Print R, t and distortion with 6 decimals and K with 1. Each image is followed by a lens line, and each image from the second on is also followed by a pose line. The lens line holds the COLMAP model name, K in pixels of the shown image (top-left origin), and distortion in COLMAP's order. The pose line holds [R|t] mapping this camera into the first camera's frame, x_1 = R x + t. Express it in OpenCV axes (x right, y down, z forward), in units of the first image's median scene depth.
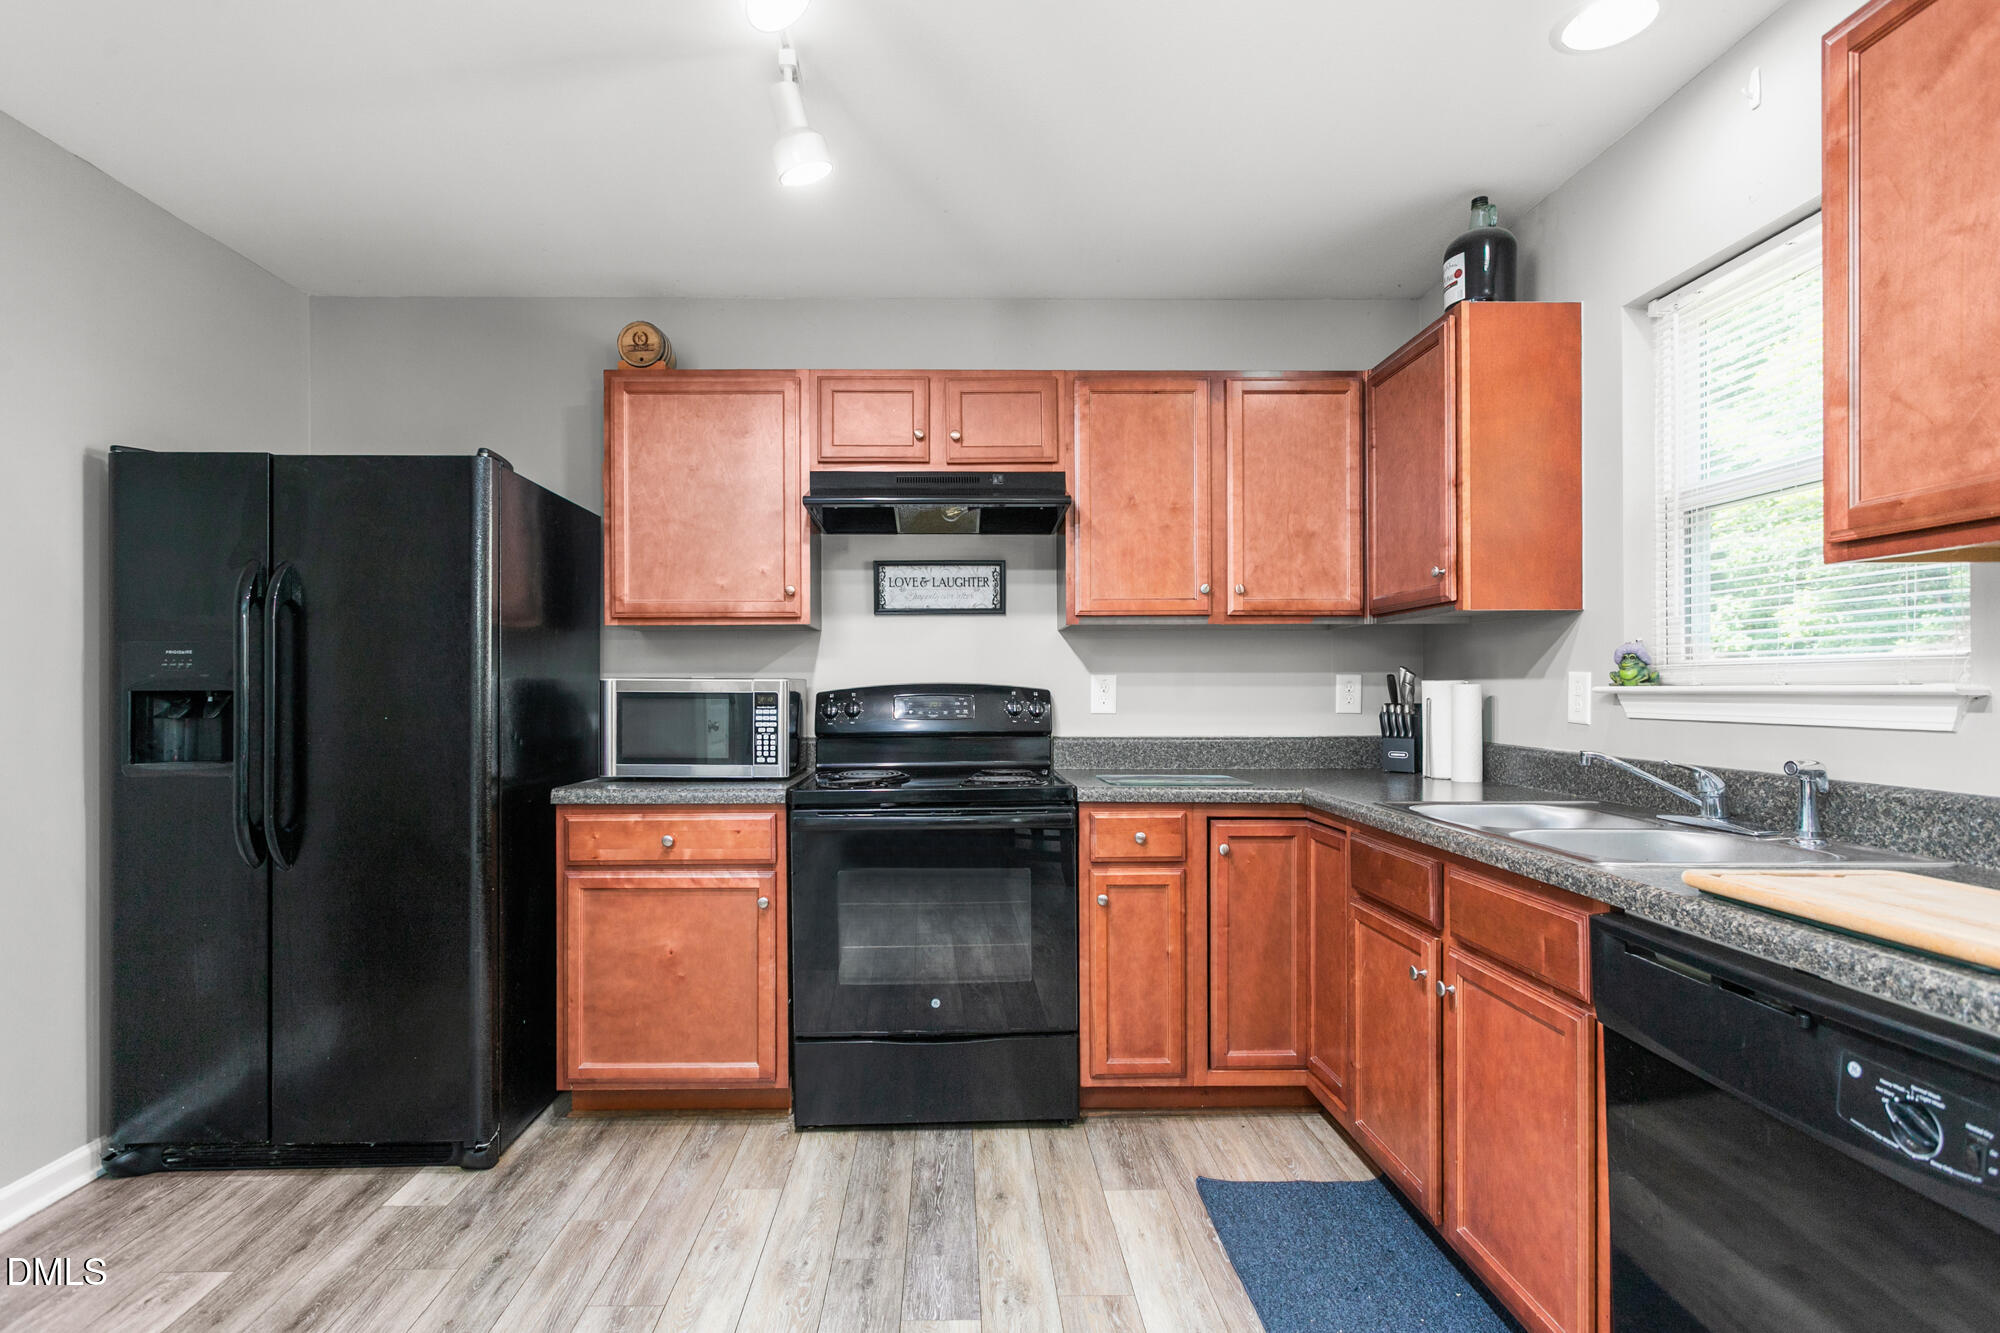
lens RADIAL K [[984.1, 0, 960.9], [0, 984.1, 688.0], [0, 0, 1]] dist [-0.002994, 0.001044]
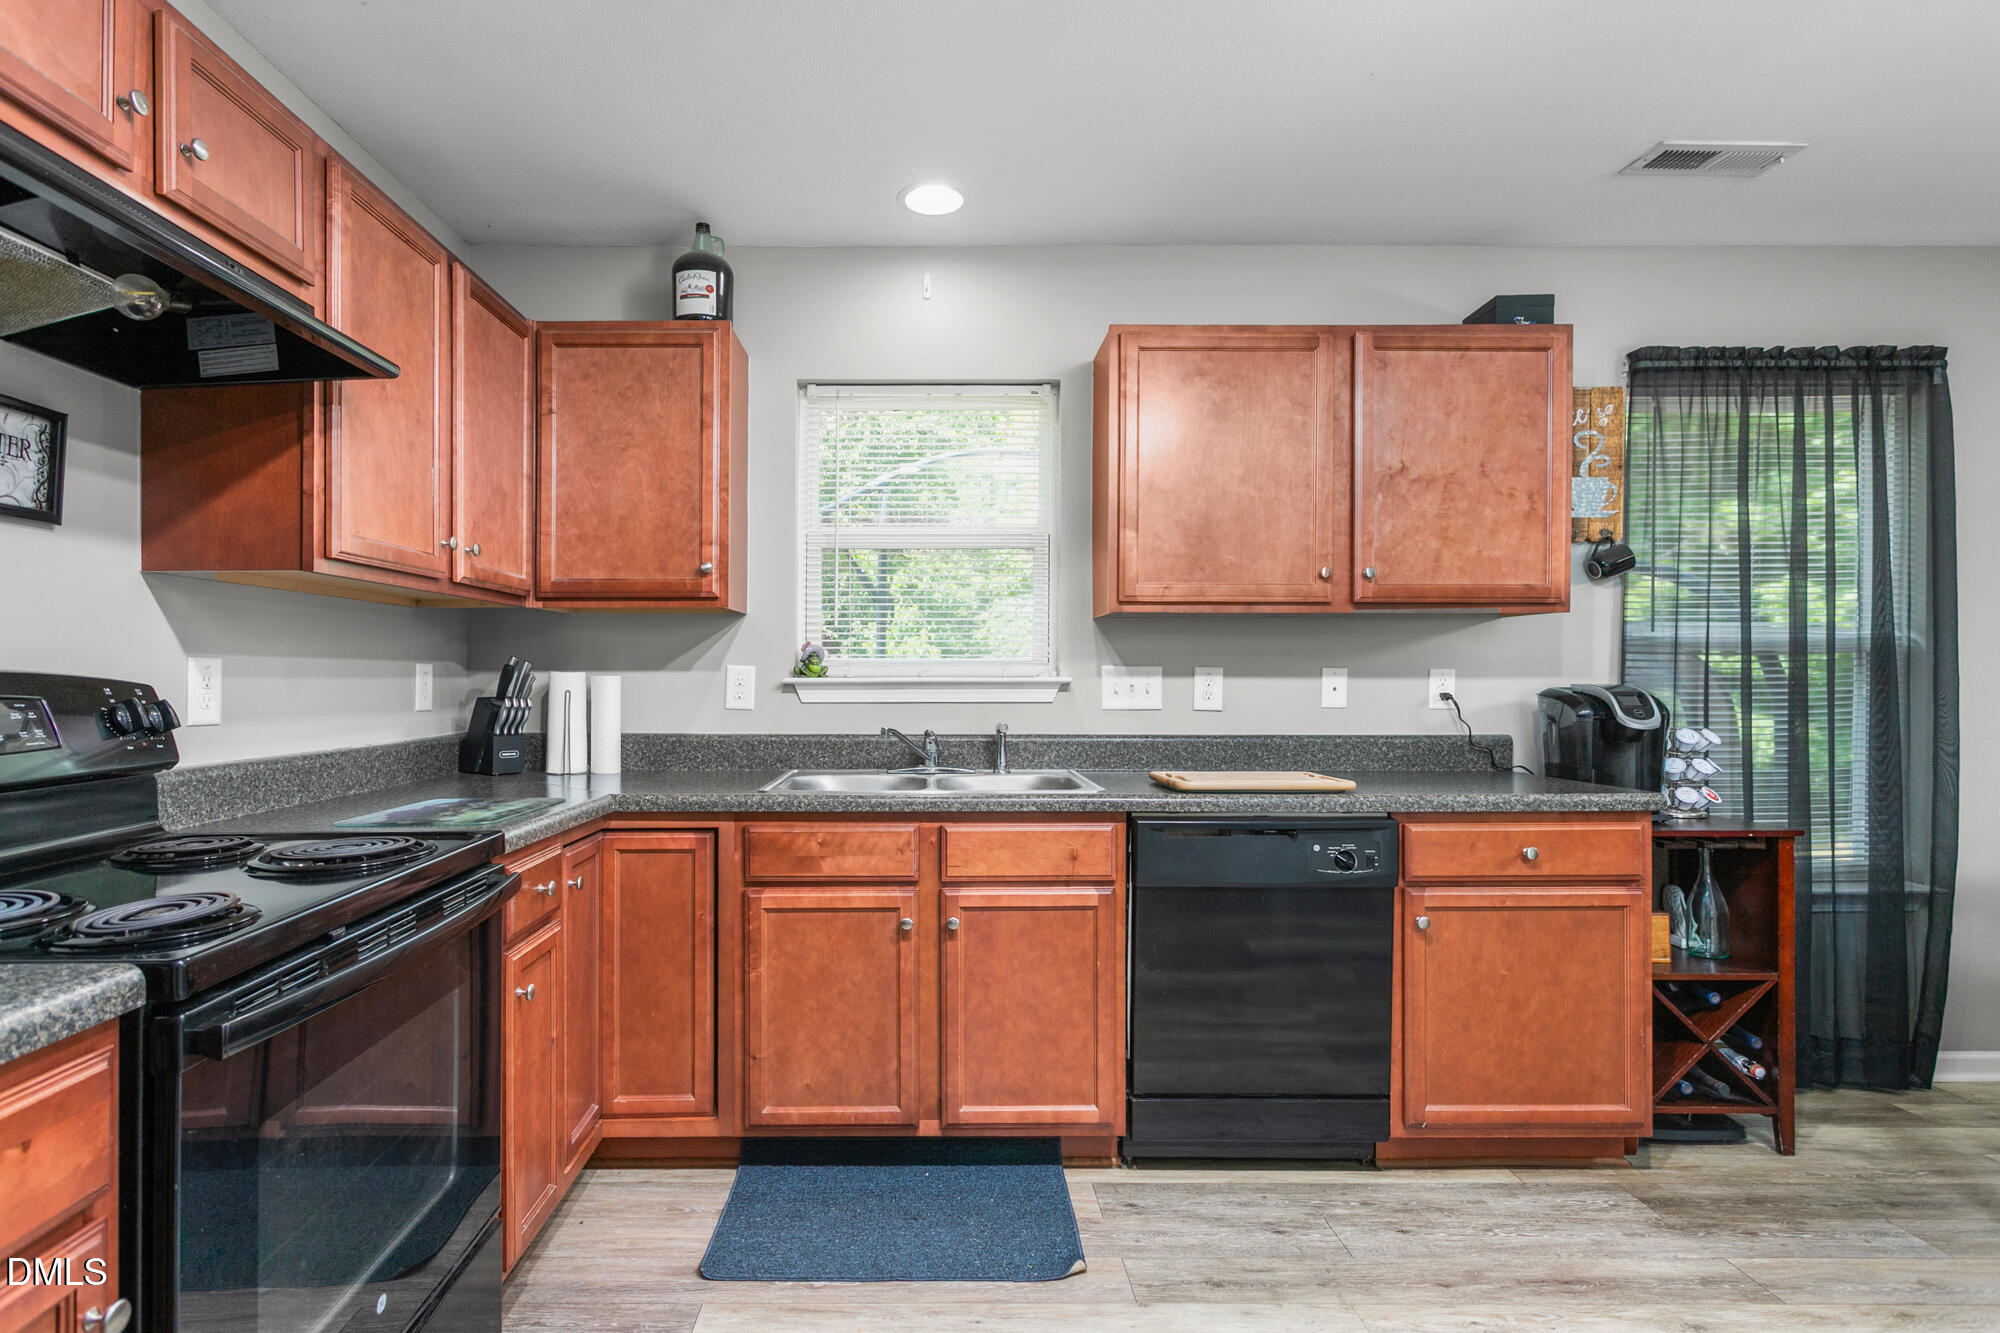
lens RADIAL K [[1001.5, 0, 929.1], [0, 1001.5, 670.5], [0, 0, 1]] dist [0.002530, 0.000465]
pose [[0.012641, 0.007363, 0.999893, -0.539147], [-0.000109, 0.999973, -0.007362, -0.001840], [-0.999920, -0.000016, 0.012641, 0.708860]]
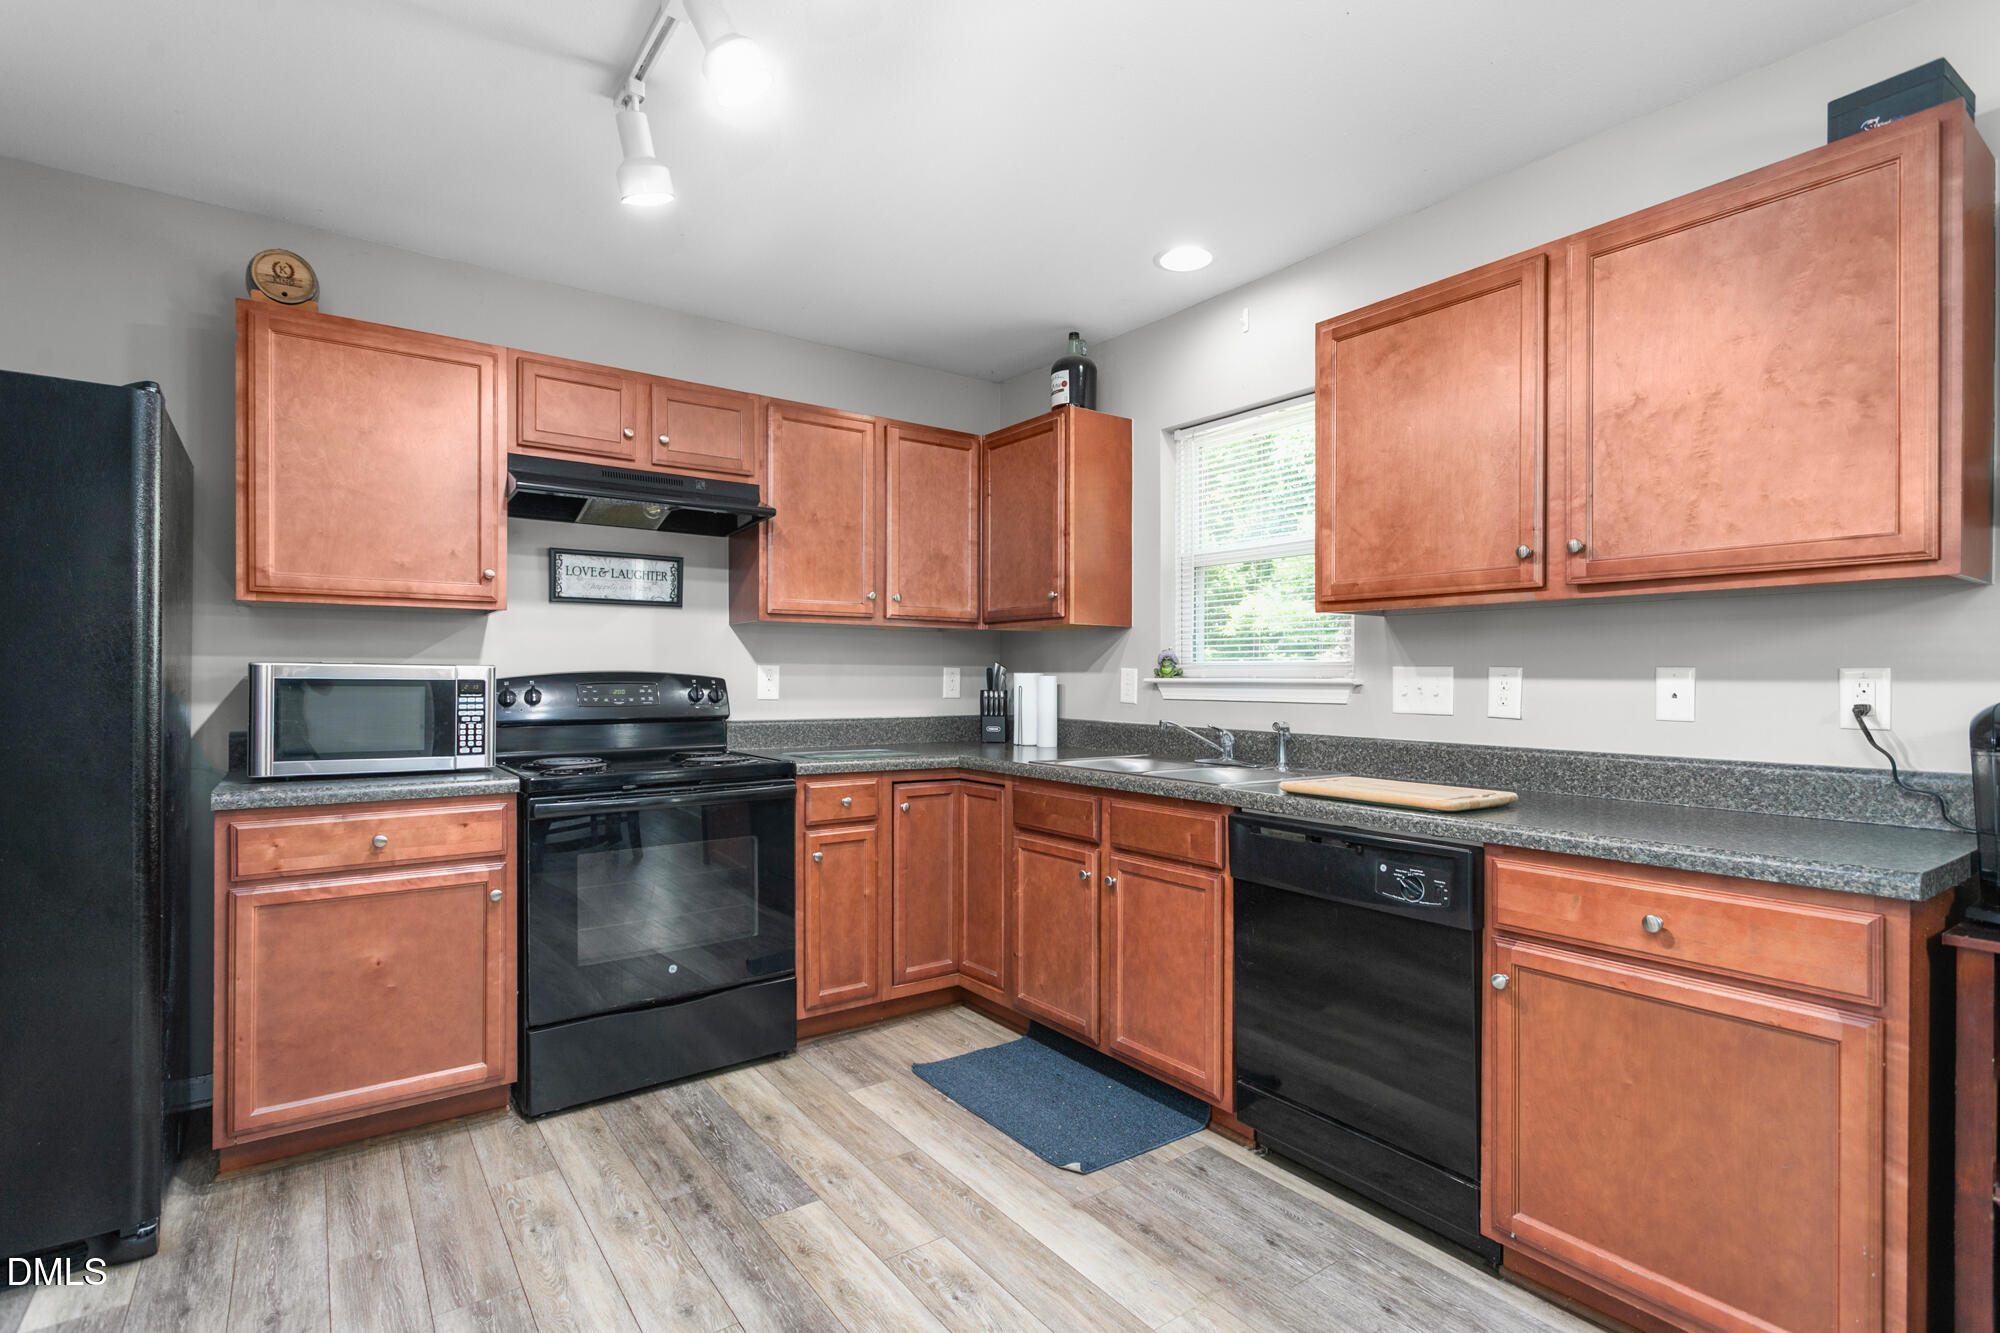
lens RADIAL K [[959.6, 0, 998.8], [0, 959.6, 676.1], [0, 0, 1]] dist [0.003037, 0.000609]
pose [[0.816964, 0.006456, 0.576653, -0.340519], [-0.006410, 0.999977, -0.002115, -0.000371], [-0.576653, -0.001969, 0.816987, -0.064028]]
